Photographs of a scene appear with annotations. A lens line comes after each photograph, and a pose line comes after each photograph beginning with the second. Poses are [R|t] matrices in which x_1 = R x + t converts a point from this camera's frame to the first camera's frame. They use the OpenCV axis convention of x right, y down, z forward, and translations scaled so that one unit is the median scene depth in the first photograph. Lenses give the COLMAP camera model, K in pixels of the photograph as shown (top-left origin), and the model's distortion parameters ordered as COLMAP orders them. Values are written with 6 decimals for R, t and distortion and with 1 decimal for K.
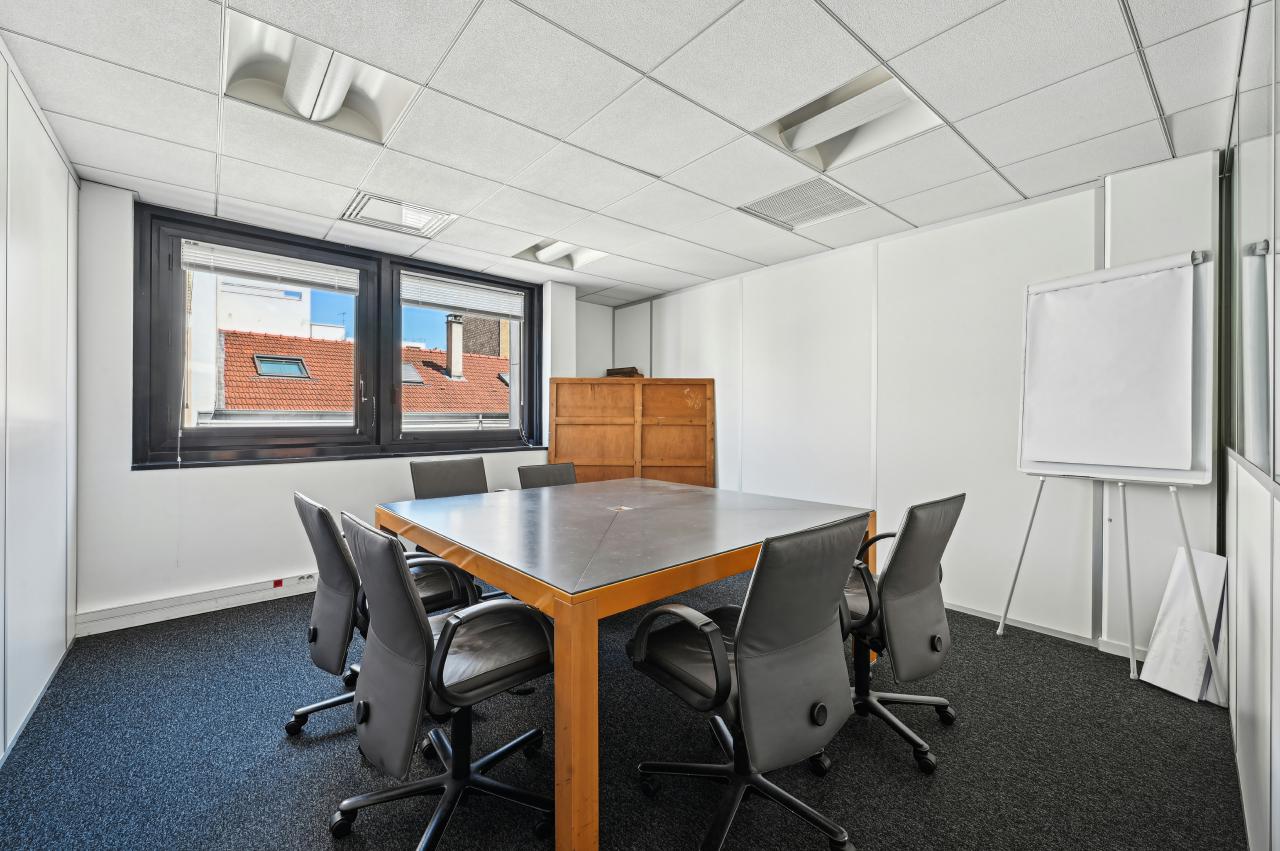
lens RADIAL K [[518.6, 0, 642.0], [0, 518.6, 408.7], [0, 0, 1]] dist [-0.000150, -0.000109]
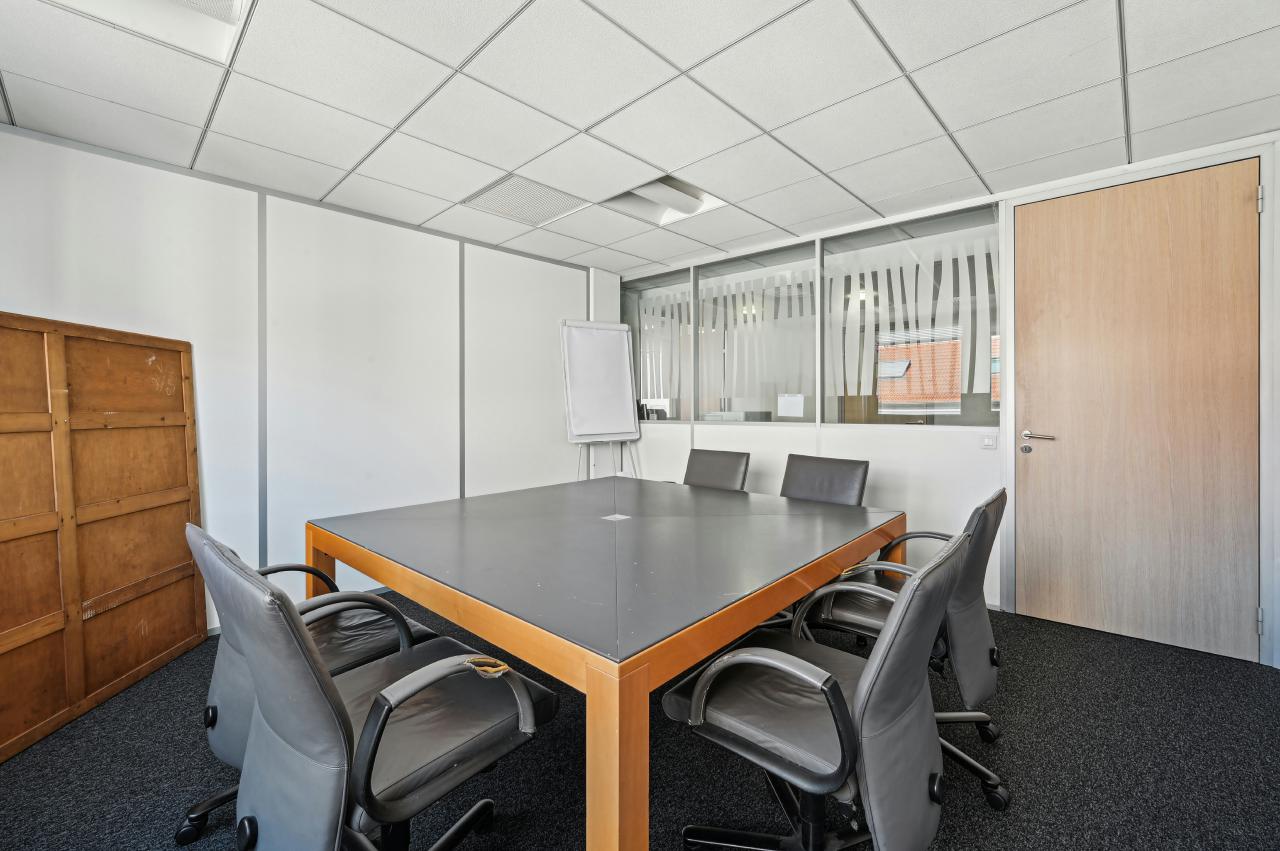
lens RADIAL K [[518.6, 0, 642.0], [0, 518.6, 408.7], [0, 0, 1]] dist [-0.000150, -0.000109]
pose [[-0.105404, -0.009137, 0.994388, -0.477999], [-0.014315, 0.999868, 0.007670, 0.002886], [-0.994326, -0.013427, -0.105521, 0.573169]]
